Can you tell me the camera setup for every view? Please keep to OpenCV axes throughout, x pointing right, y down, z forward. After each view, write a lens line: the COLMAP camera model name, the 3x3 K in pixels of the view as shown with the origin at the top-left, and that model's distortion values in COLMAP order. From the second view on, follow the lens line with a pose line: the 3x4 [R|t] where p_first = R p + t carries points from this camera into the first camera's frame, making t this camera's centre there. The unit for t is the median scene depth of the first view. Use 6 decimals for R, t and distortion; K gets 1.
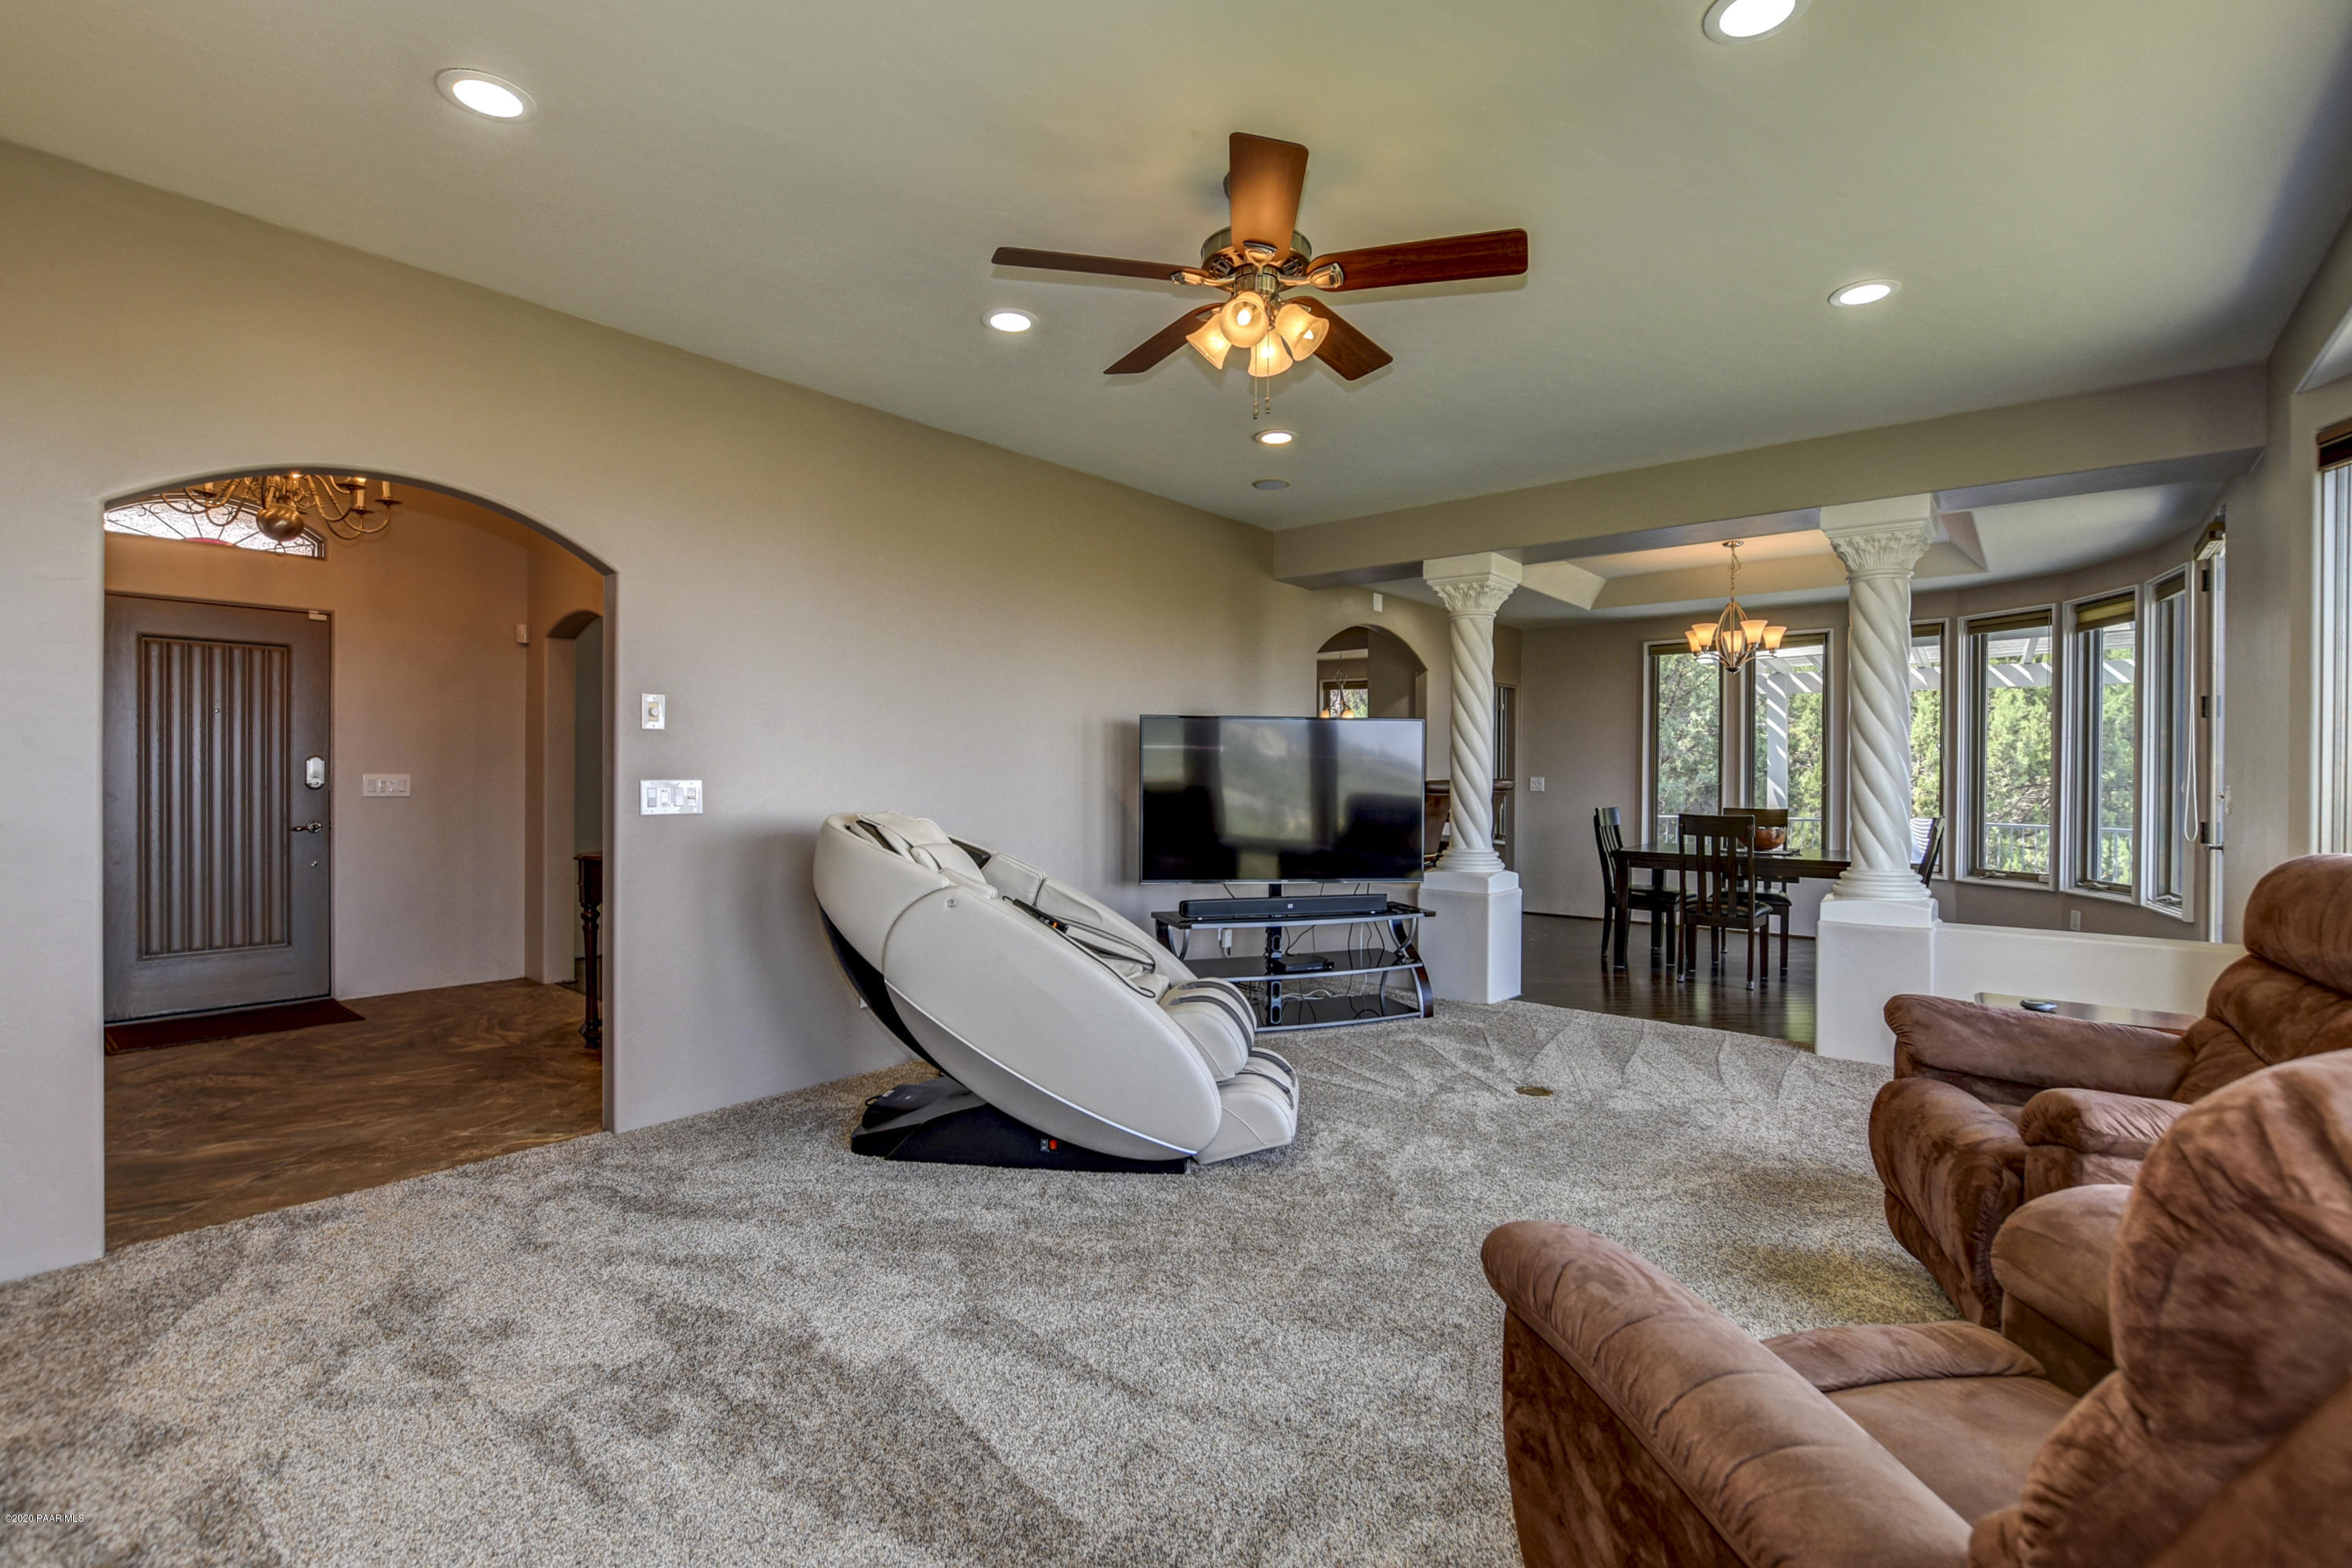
lens RADIAL K [[1050.2, 0, 1188.2], [0, 1050.2, 782.3], [0, 0, 1]] dist [-0.017647, 0.003934]
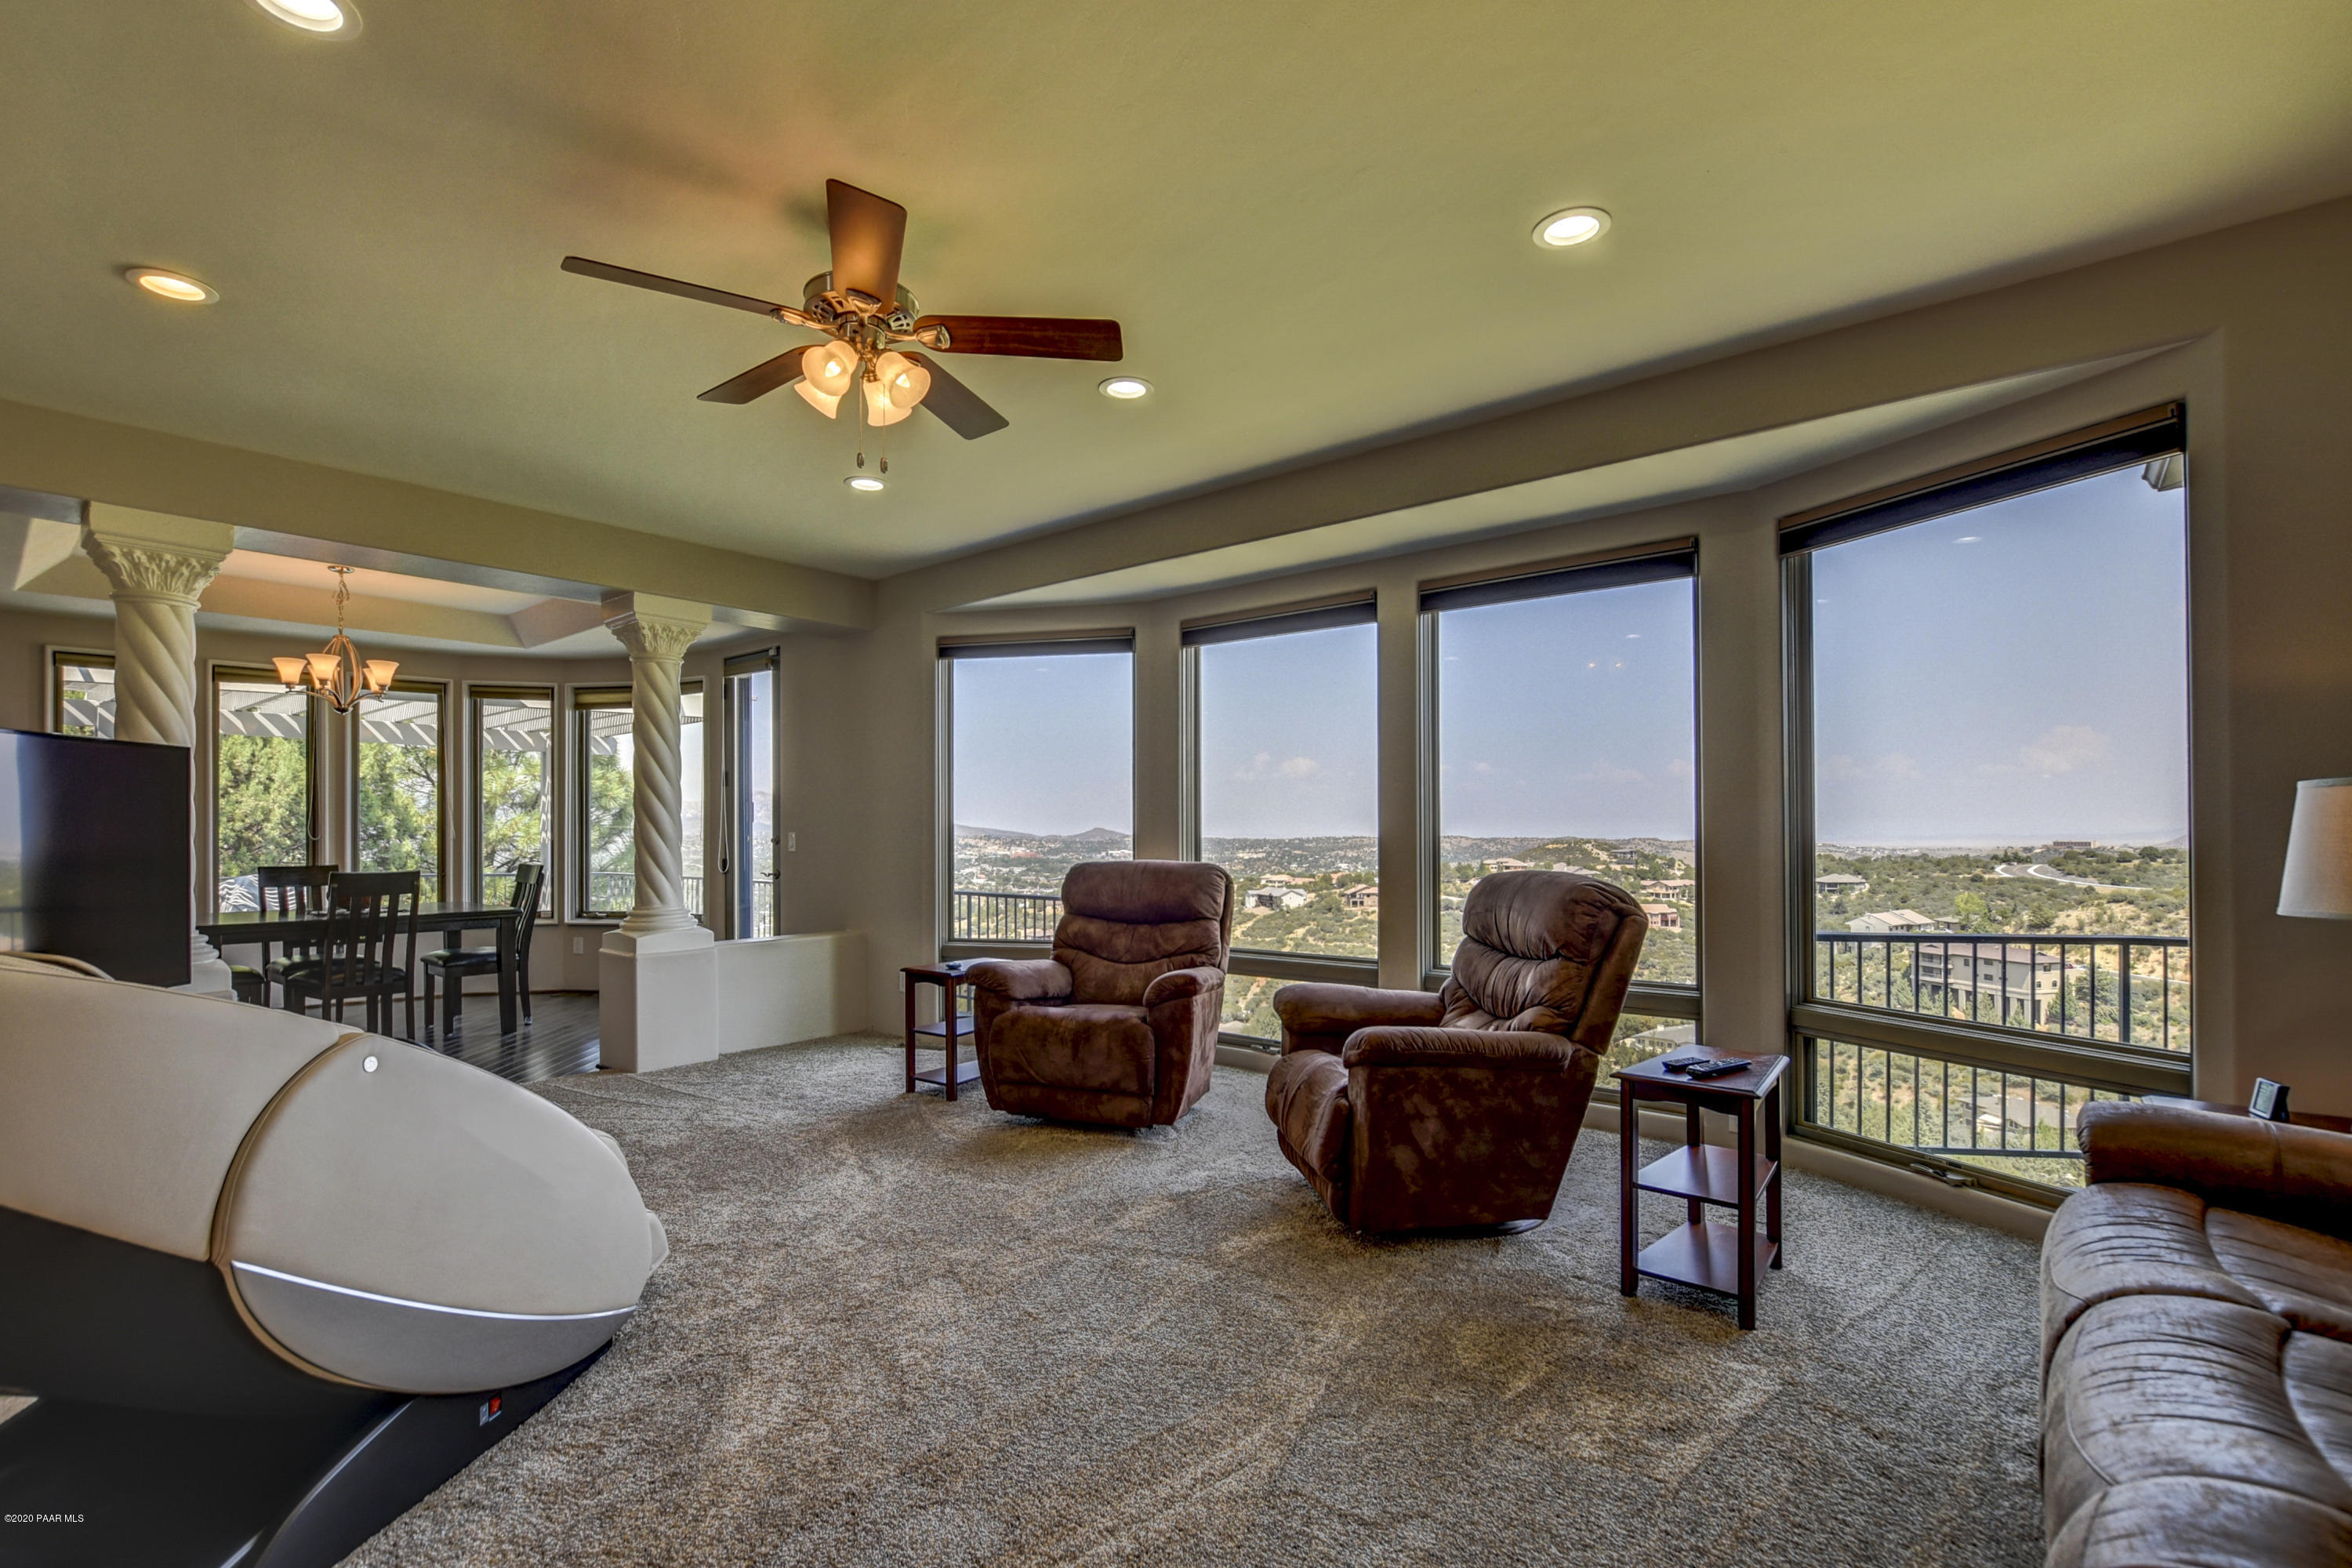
lens RADIAL K [[1050.2, 0, 1177.5], [0, 1050.2, 818.1], [0, 0, 1]] dist [-0.017647, 0.003934]
pose [[0.009018, 0.004716, 0.999948, -0.375490], [0.012267, 0.999913, -0.004826, -0.002270], [-0.999884, 0.012309, 0.008959, 0.280373]]
